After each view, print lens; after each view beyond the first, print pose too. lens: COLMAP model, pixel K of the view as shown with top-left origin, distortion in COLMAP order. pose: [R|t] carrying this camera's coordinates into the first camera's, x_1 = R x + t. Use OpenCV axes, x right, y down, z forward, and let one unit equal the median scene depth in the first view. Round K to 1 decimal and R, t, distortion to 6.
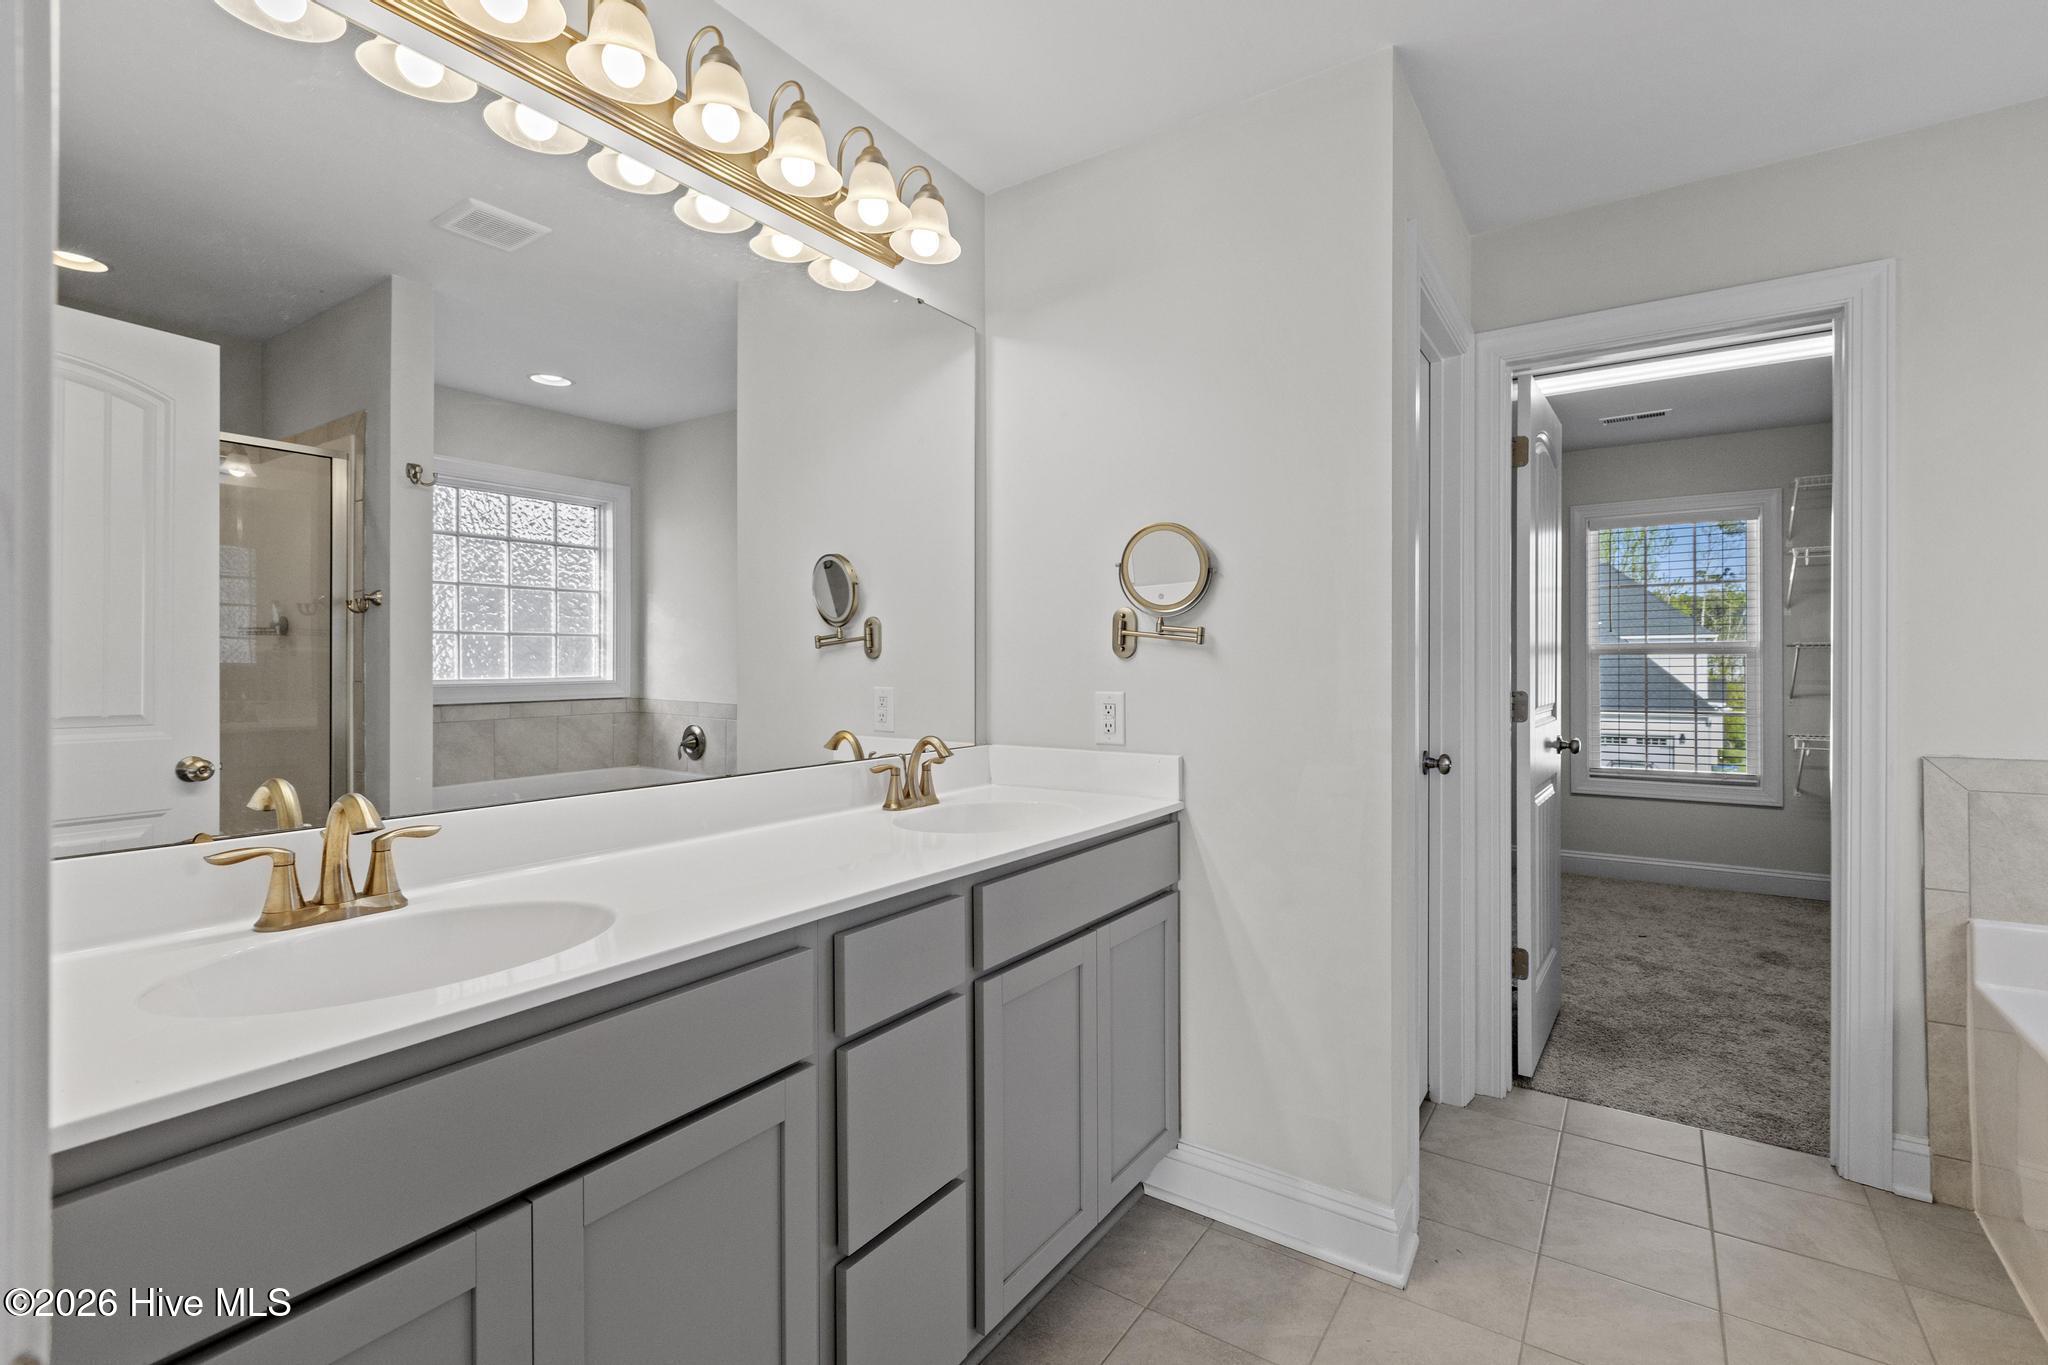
lens RADIAL K [[915.6, 0, 1044.2], [0, 915.6, 661.6], [0, 0, 1]] dist [0.007642, -0.002615]
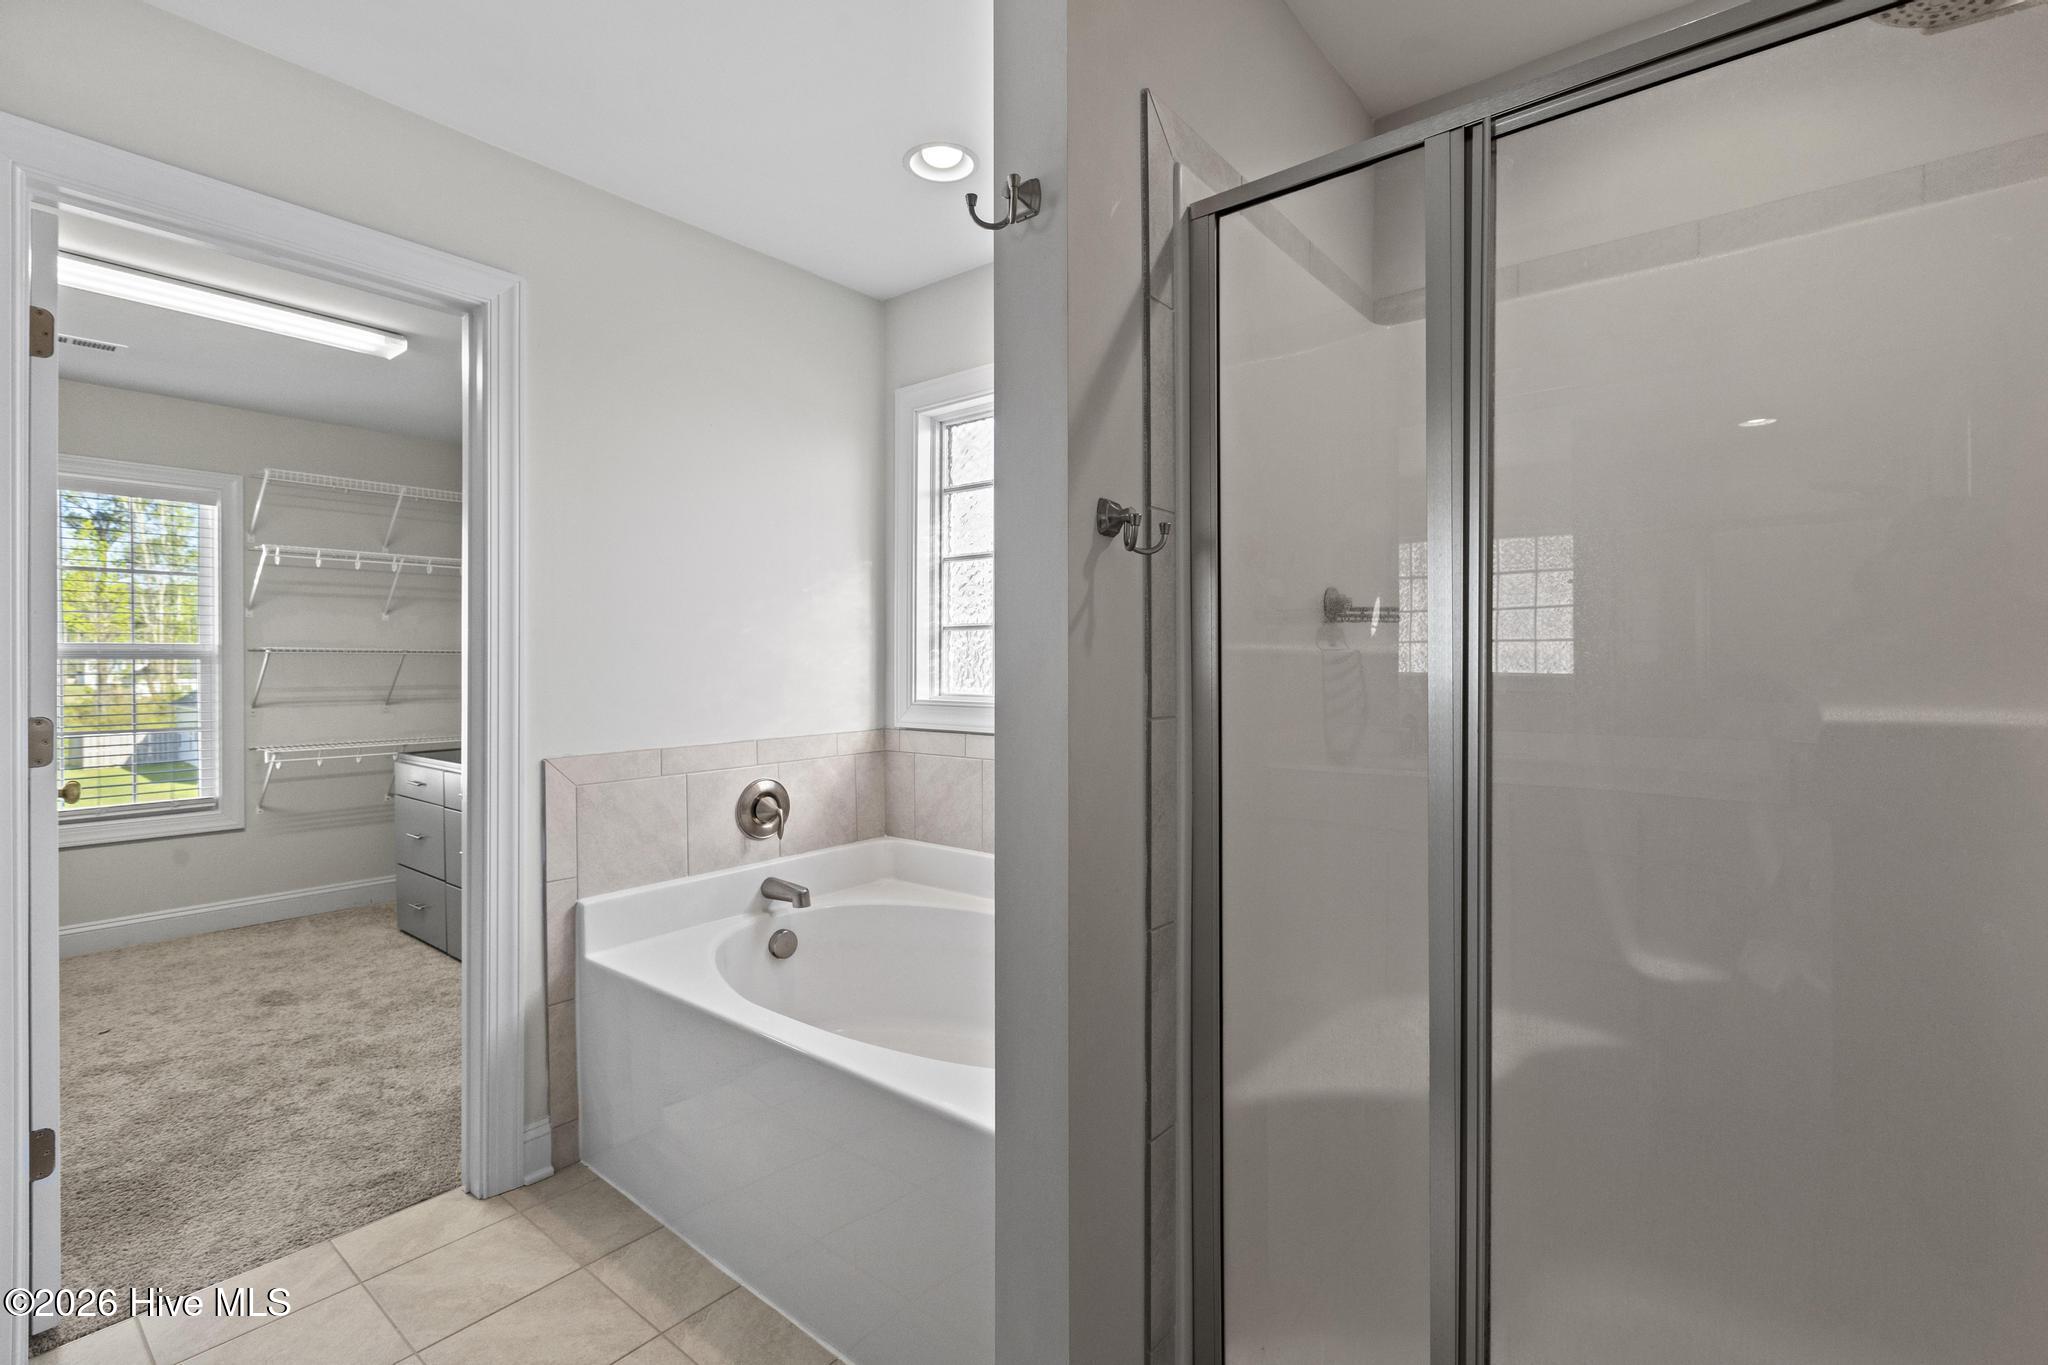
lens RADIAL K [[915.6, 0, 1019.0], [0, 915.6, 668.2], [0, 0, 1]] dist [0.007642, -0.002615]
pose [[0.105694, 0.000665, 0.994398, -0.026805], [-0.001816, 0.999998, -0.000475, -0.001012], [-0.994397, -0.001755, 0.105695, 0.226467]]
